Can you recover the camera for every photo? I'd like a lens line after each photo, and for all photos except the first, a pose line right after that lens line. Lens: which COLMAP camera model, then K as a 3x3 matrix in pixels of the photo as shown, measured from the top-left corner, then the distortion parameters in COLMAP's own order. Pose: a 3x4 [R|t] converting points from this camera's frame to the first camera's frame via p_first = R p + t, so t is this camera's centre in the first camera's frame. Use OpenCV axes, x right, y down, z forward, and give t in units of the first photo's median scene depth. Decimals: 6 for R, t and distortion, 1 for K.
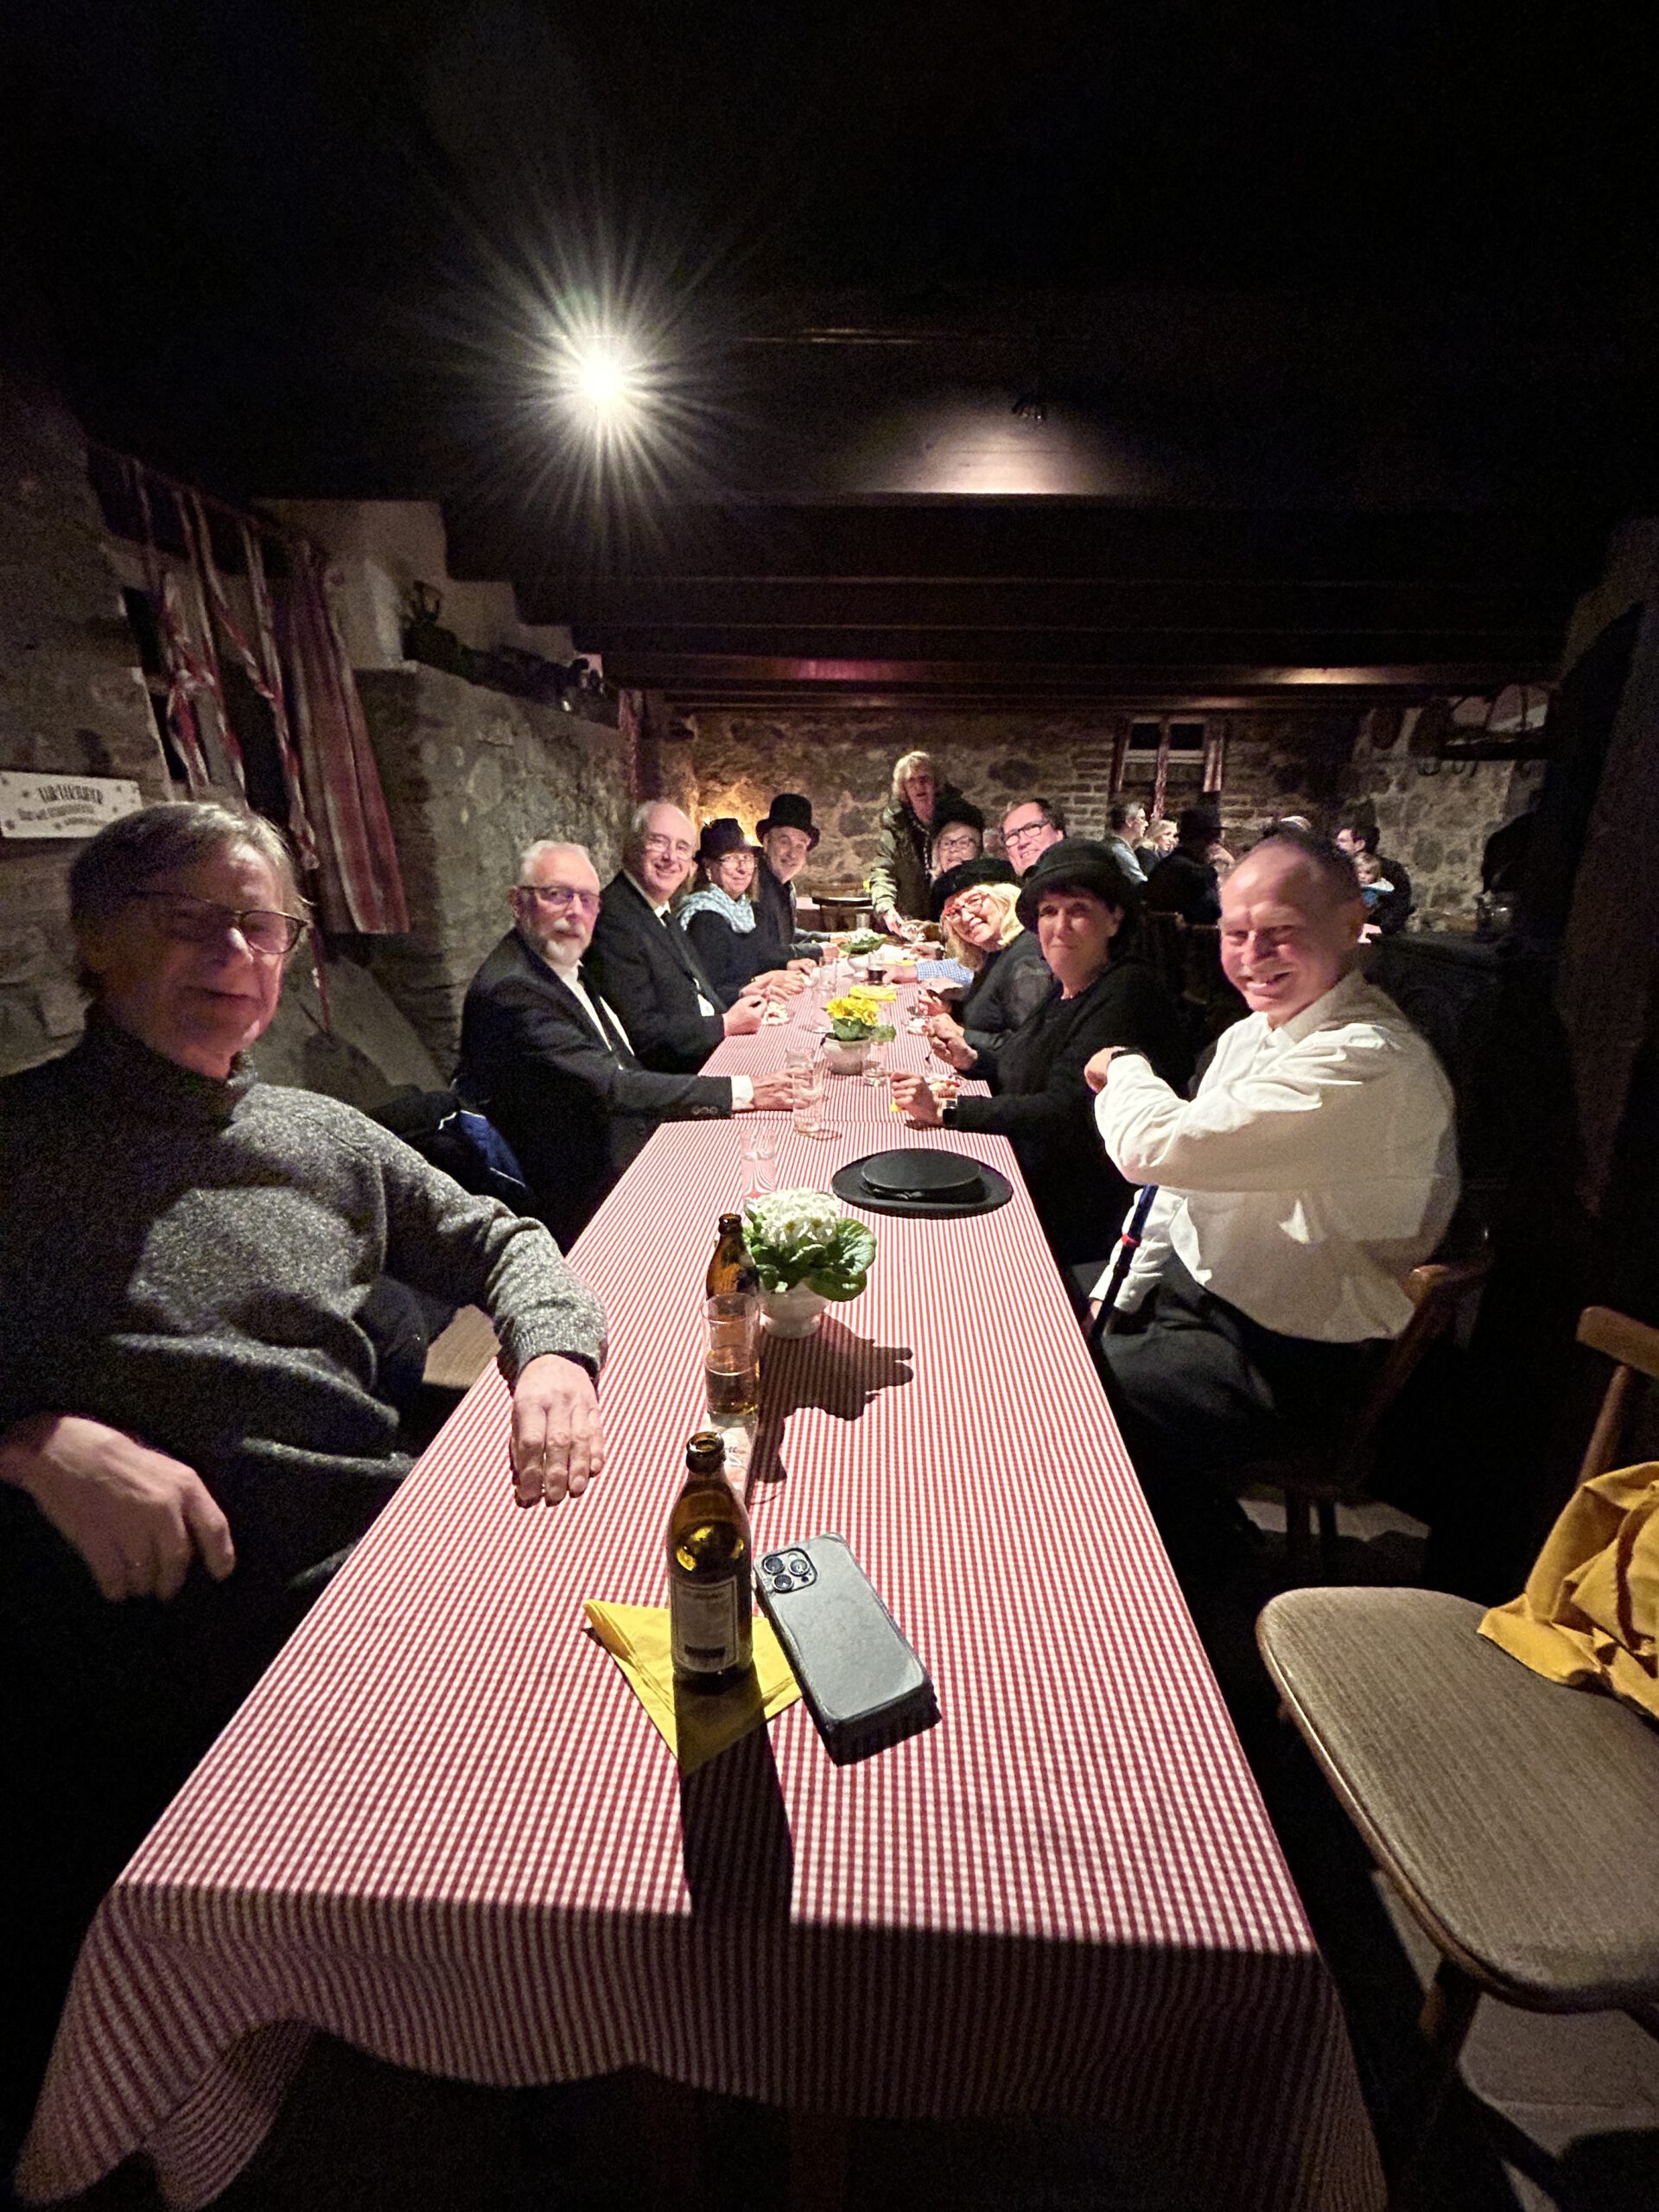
lens RADIAL K [[875.6, 0, 835.6], [0, 875.6, 1089.2], [0, 0, 1]] dist [0.000978, 0.001469]
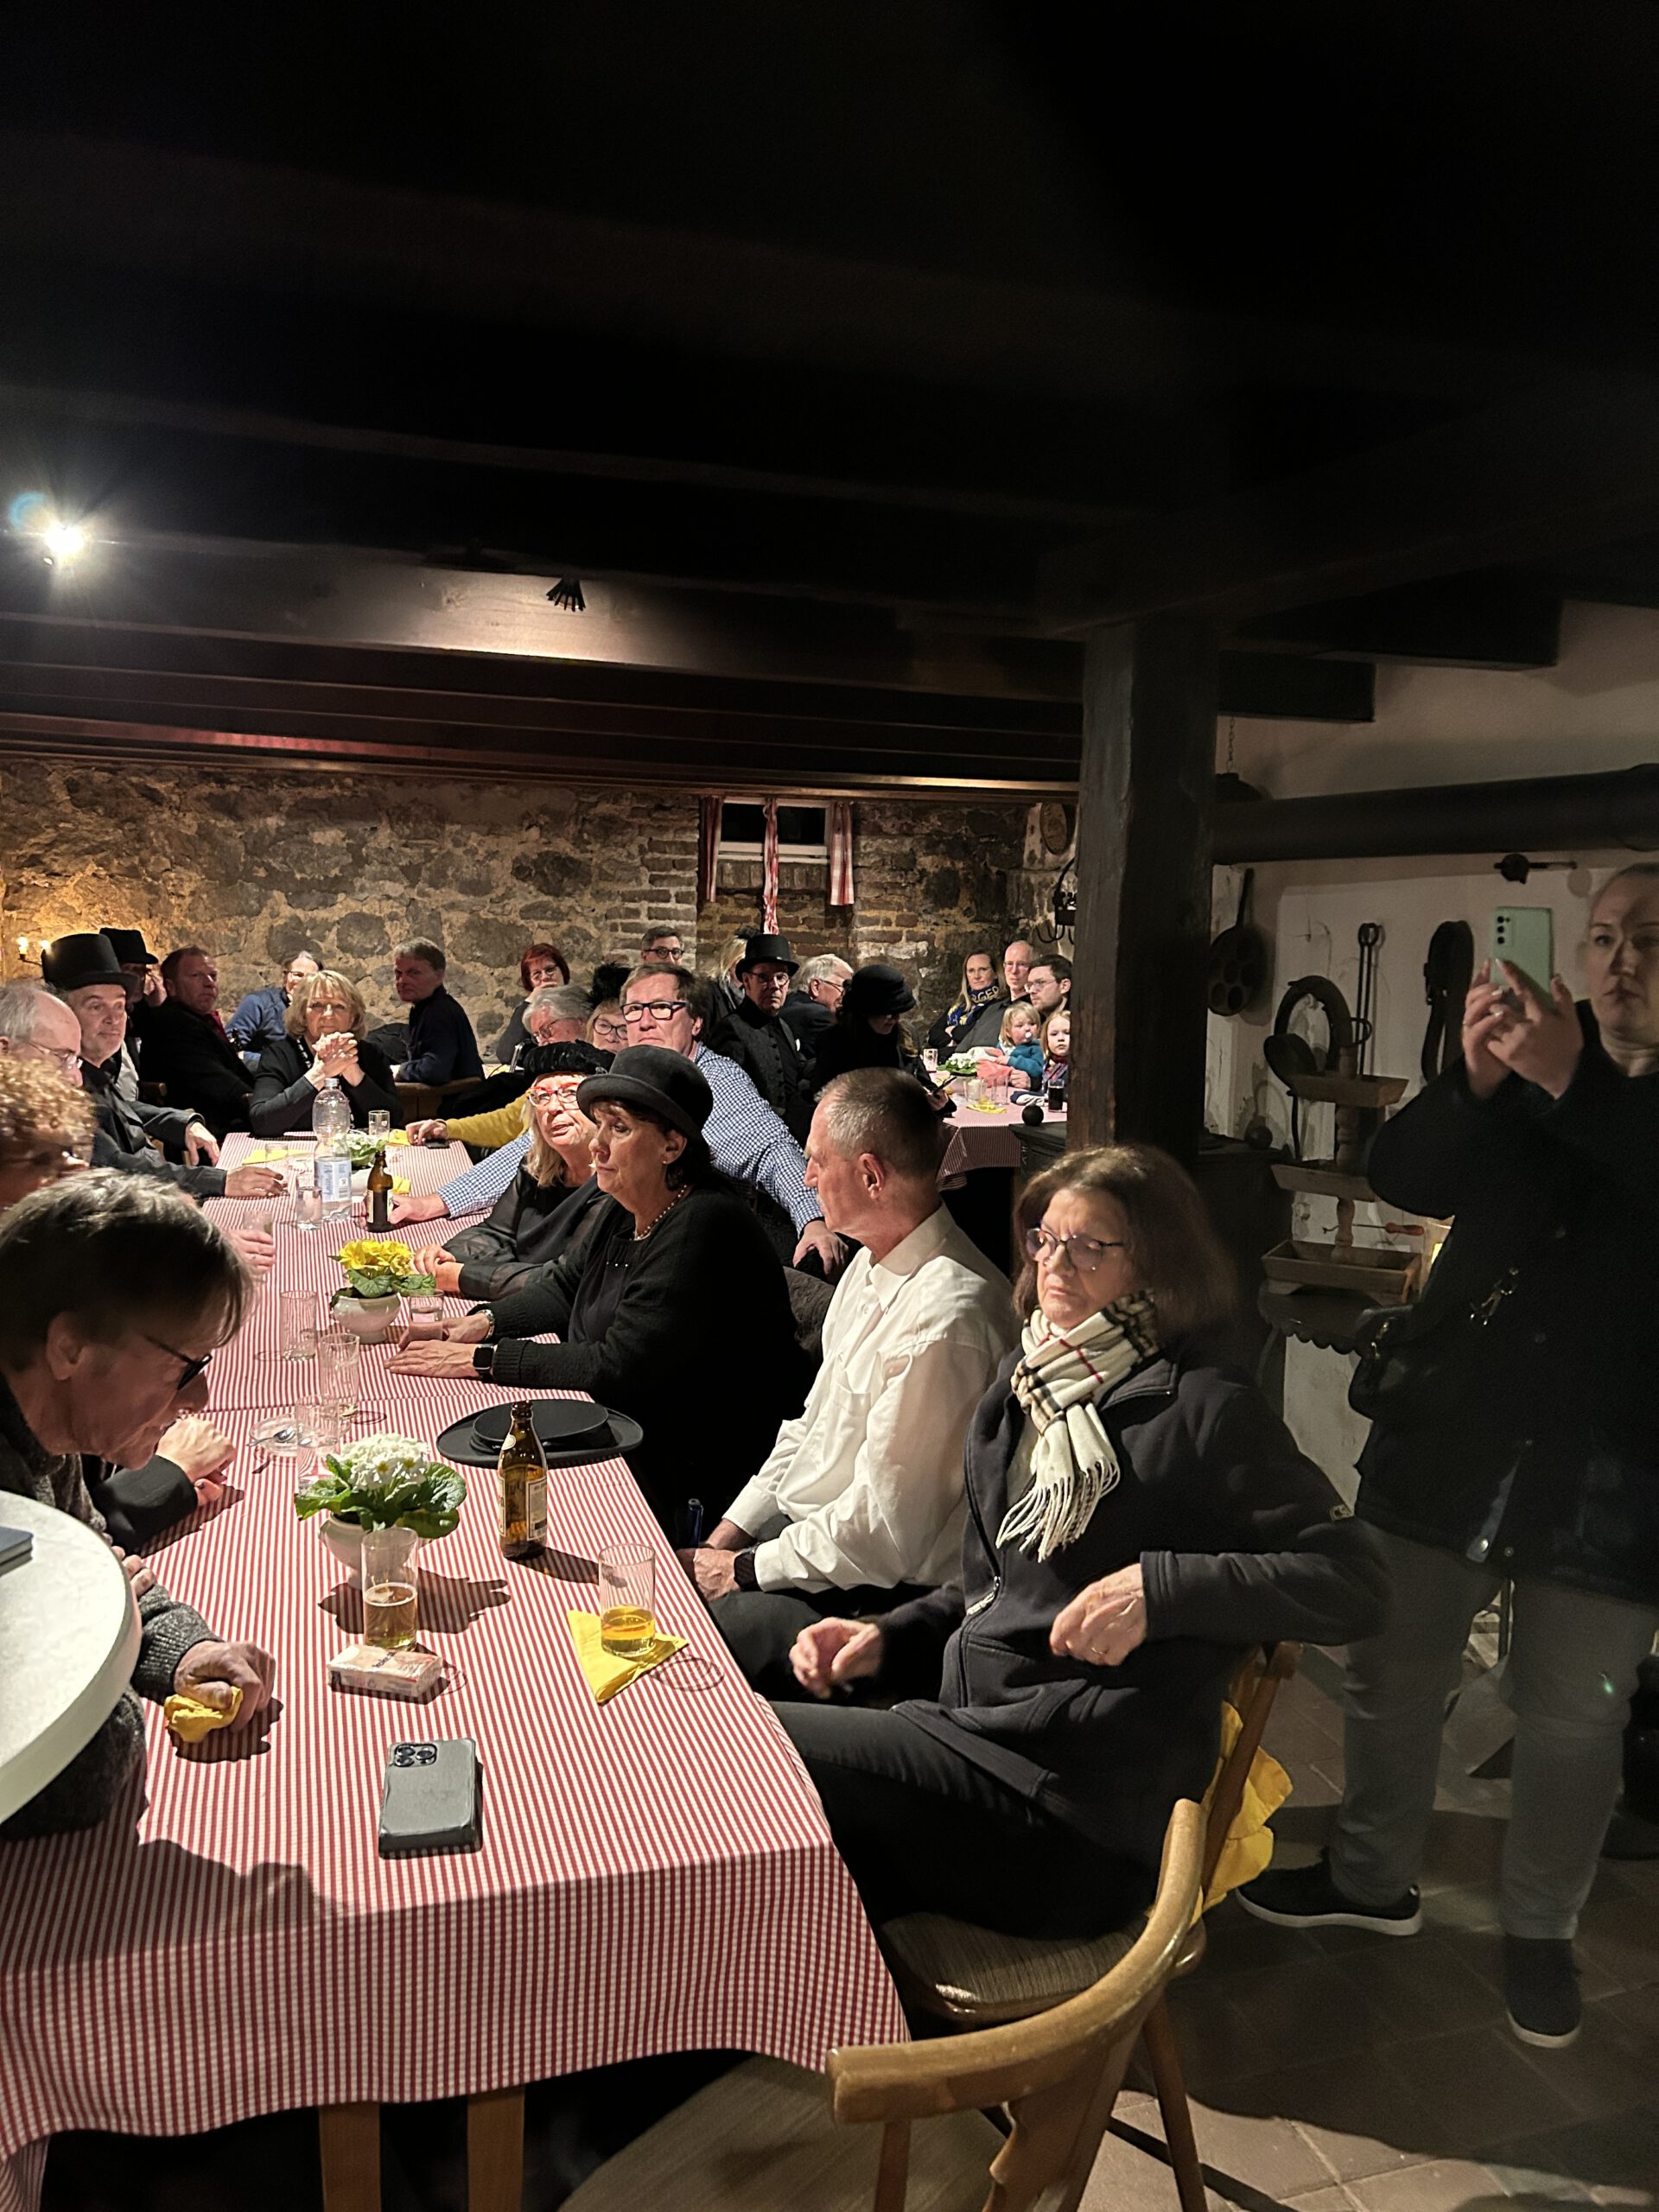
lens RADIAL K [[1648.1, 0, 829.3], [0, 1648.1, 1140.4], [0, 0, 1]] dist [0.054871, -0.074528]
pose [[0.936833, -0.031718, 0.348337, -0.136447], [0.082505, 0.987817, -0.131947, 0.043588], [-0.339908, 0.152352, 0.928036, -0.643716]]
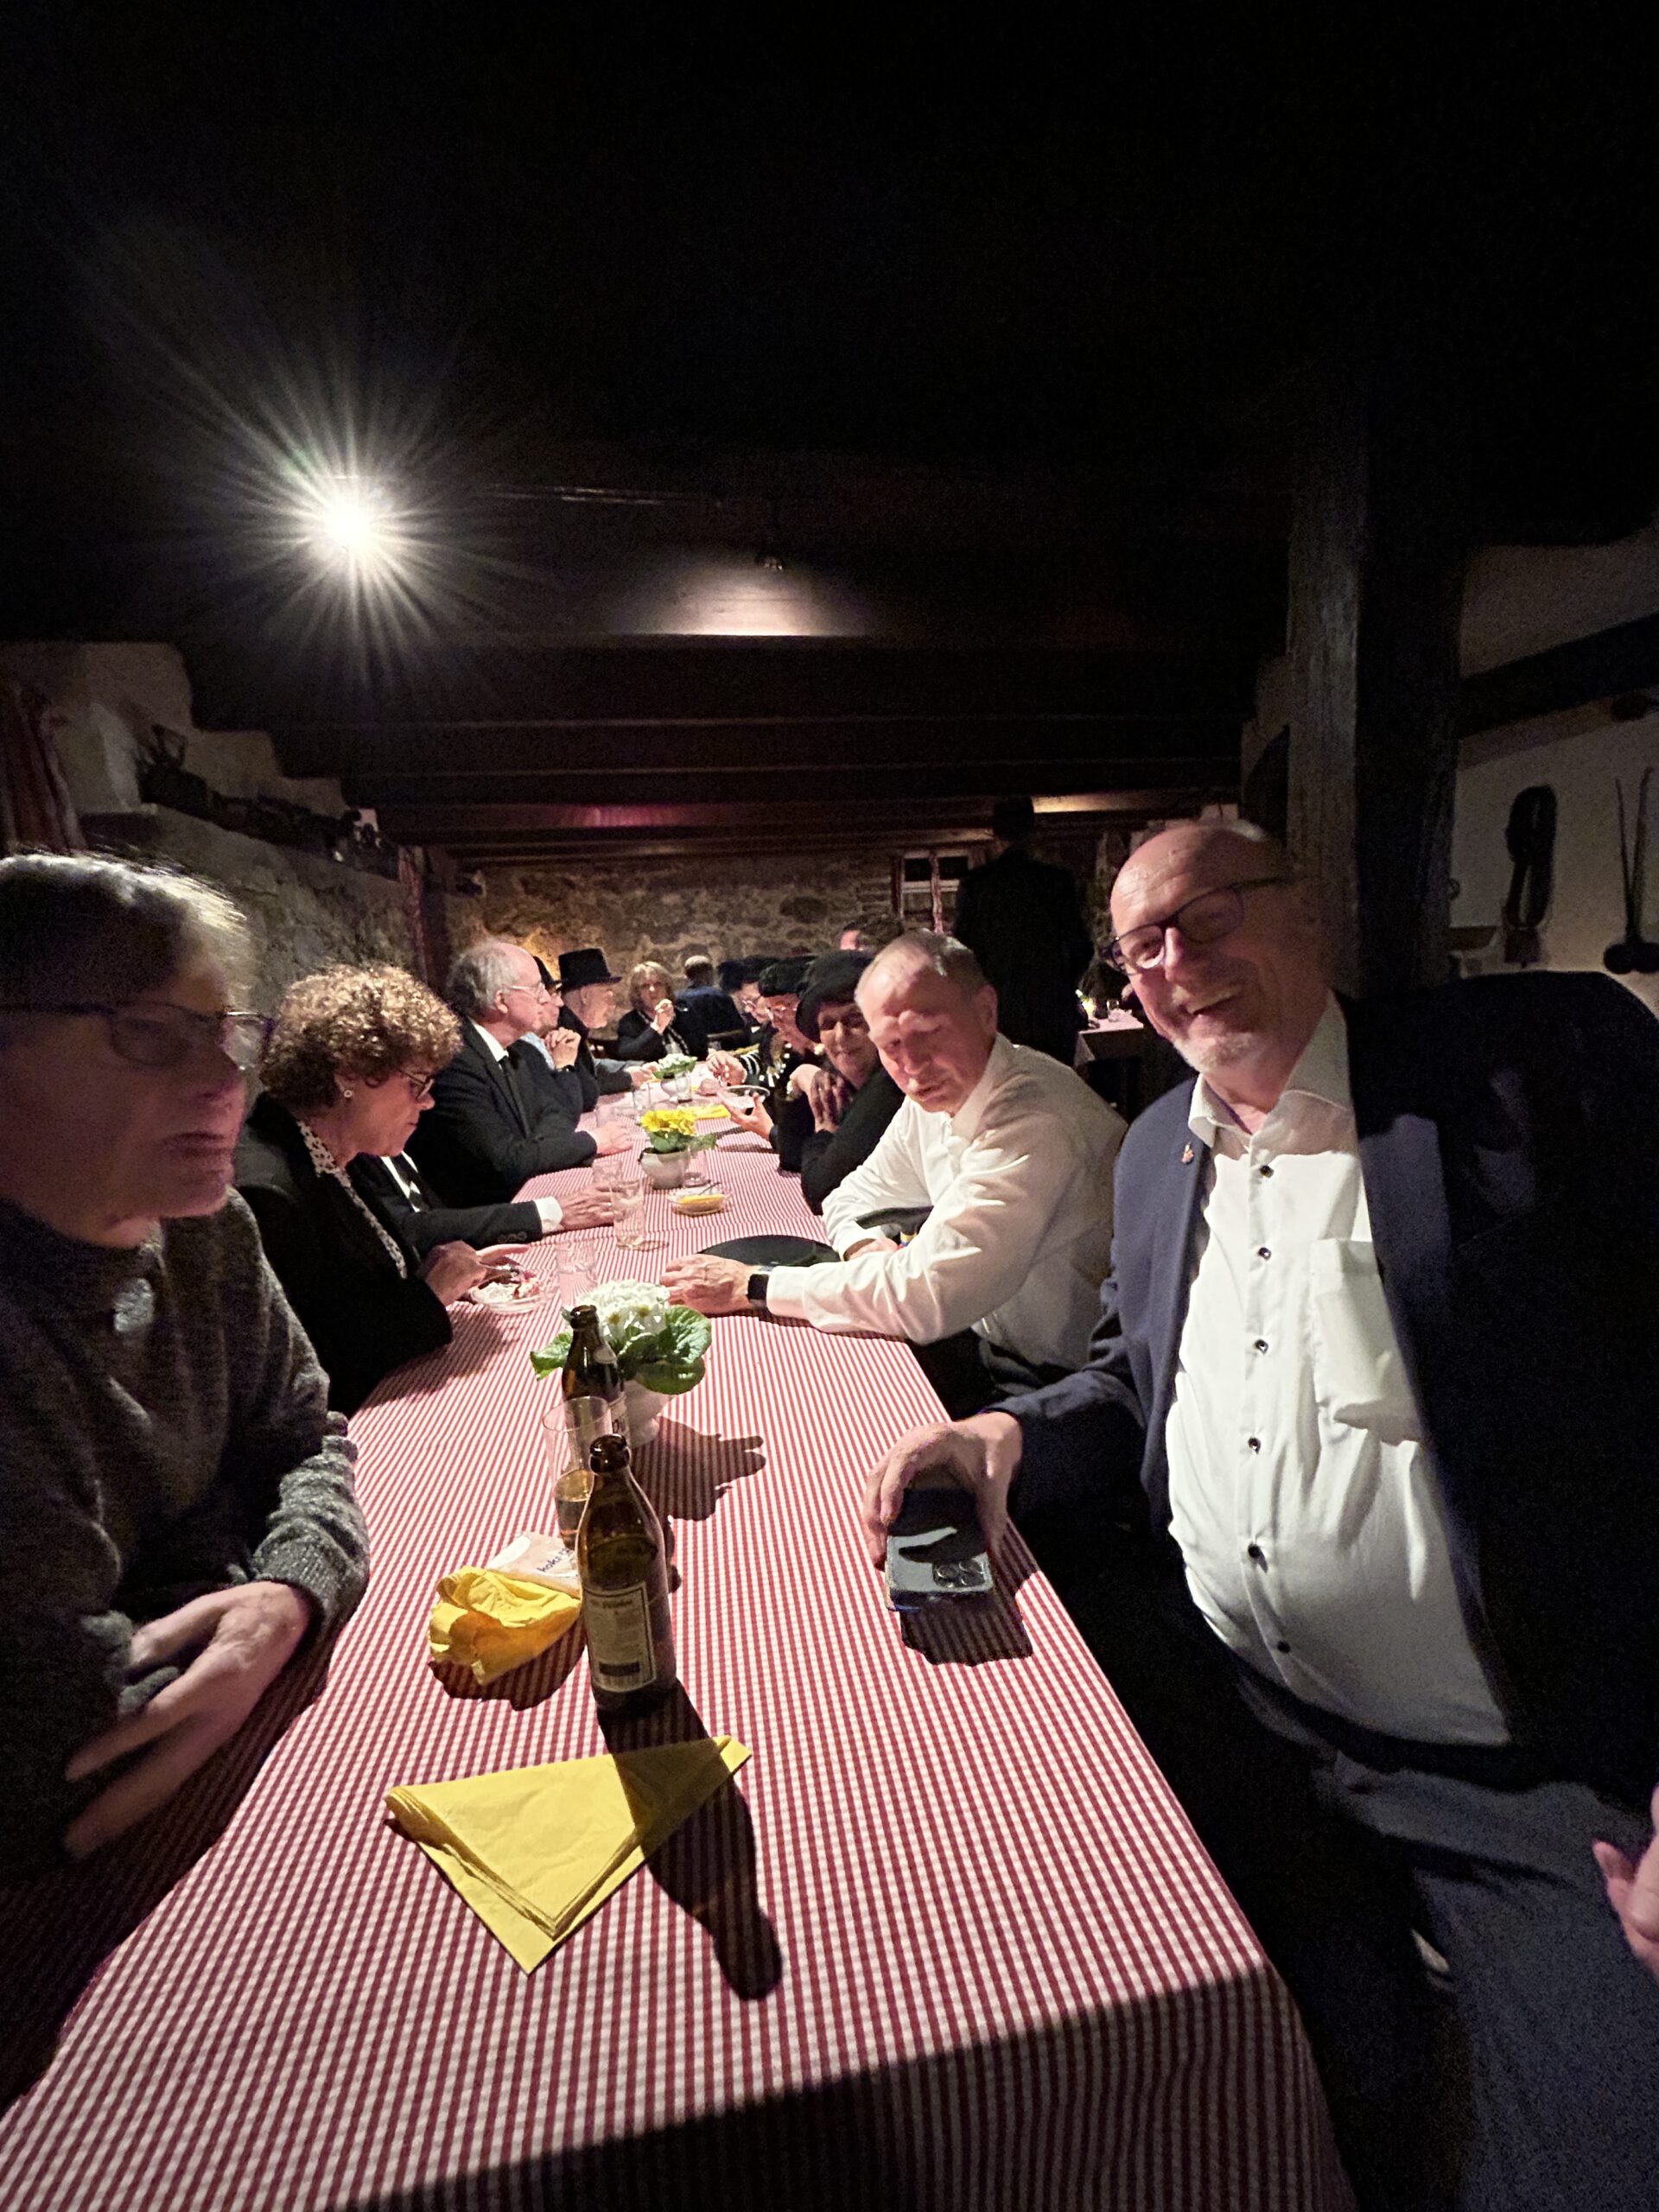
lens RADIAL K [[875.6, 0, 826.6], [0, 875.6, 1100.5], [0, 0, 1]] dist [0.000978, 0.001469]
pose [[0.975784, -0.099969, 0.194554, 0.005834], [0.127621, 0.982564, -0.135207, 0.049935], [-0.177645, 0.156762, 0.971529, 0.019925]]
